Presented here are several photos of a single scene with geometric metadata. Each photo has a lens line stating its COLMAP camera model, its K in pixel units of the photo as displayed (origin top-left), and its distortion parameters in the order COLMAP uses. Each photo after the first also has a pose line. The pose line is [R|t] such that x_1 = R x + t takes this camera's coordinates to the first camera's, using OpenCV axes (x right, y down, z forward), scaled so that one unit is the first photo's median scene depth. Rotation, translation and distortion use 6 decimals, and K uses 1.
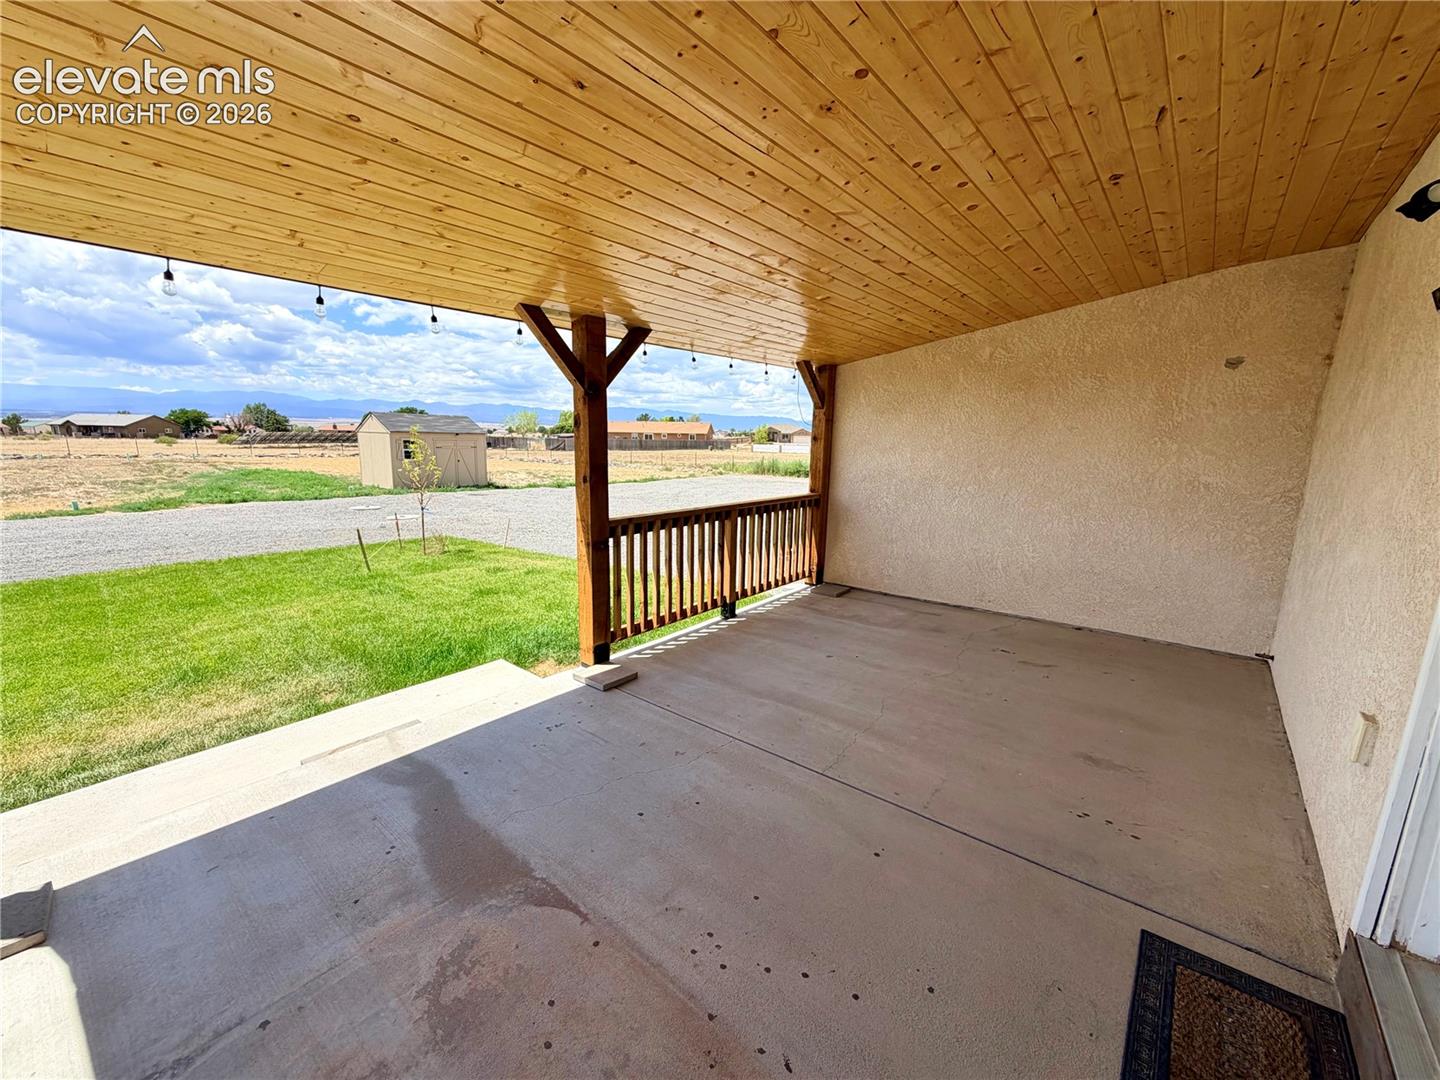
lens RADIAL K [[576.1, 0, 712.6], [0, 576.1, 542.2], [0, 0, 1]] dist [0.000042, 0.000267]
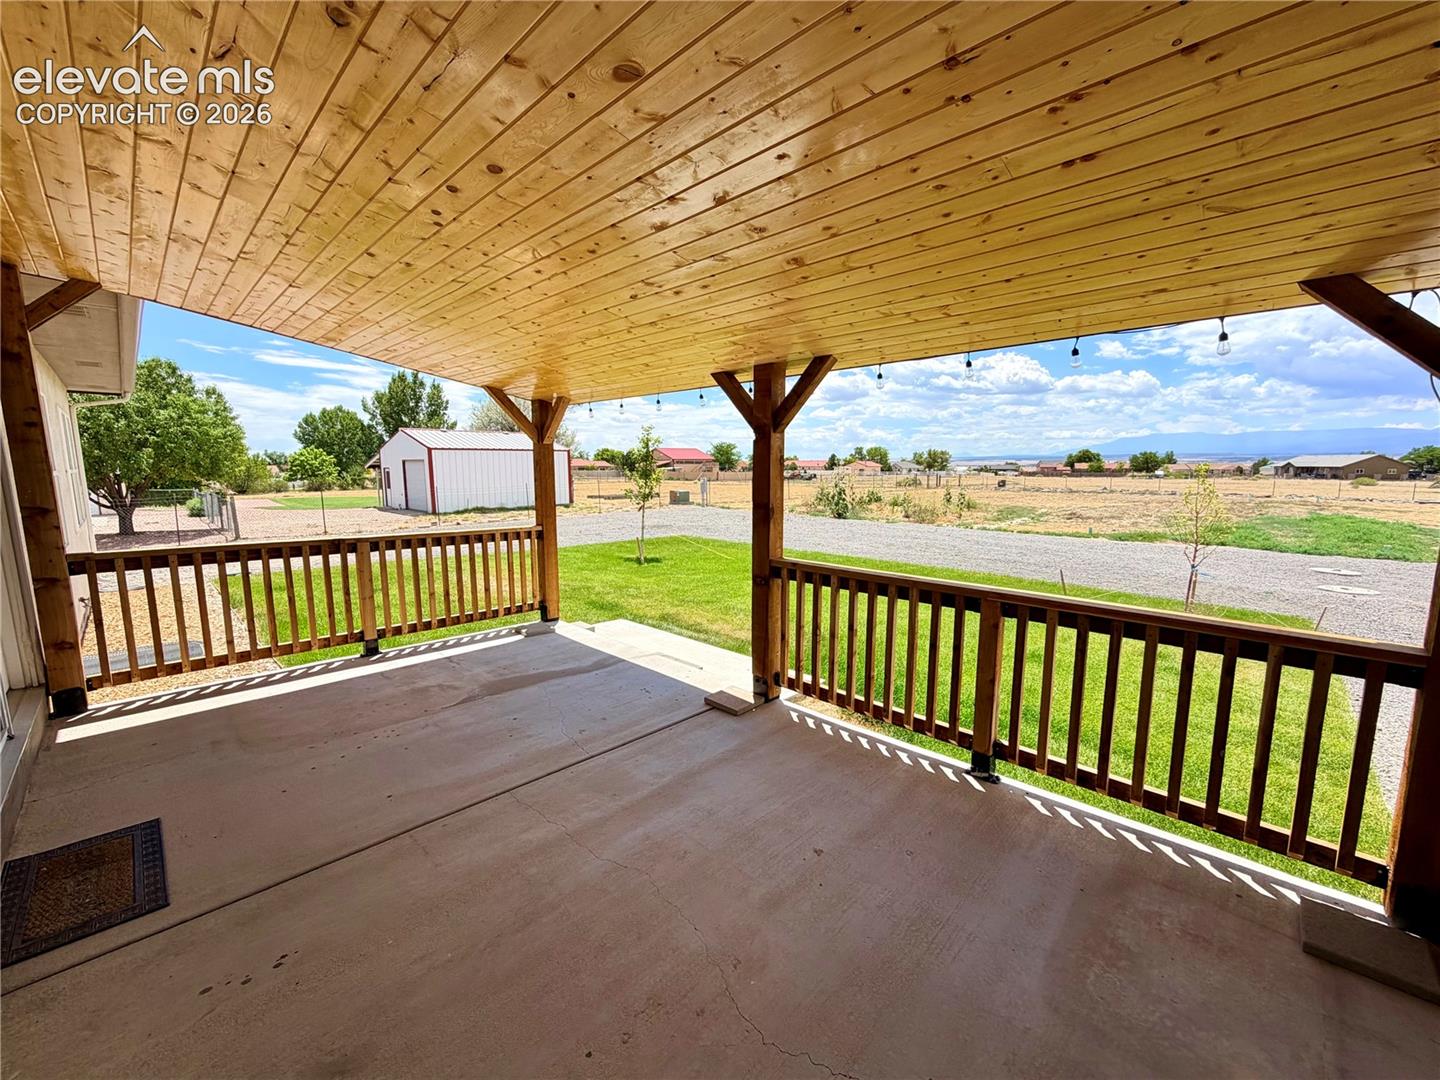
lens RADIAL K [[576.1, 0, 712.6], [0, 576.1, 542.2], [0, 0, 1]] dist [0.000042, 0.000267]
pose [[-0.070395, 0.116771, -0.990661, 0.824849], [-0.185464, 0.974276, 0.128018, -0.177156], [0.980126, 0.192744, -0.046928, 0.946817]]
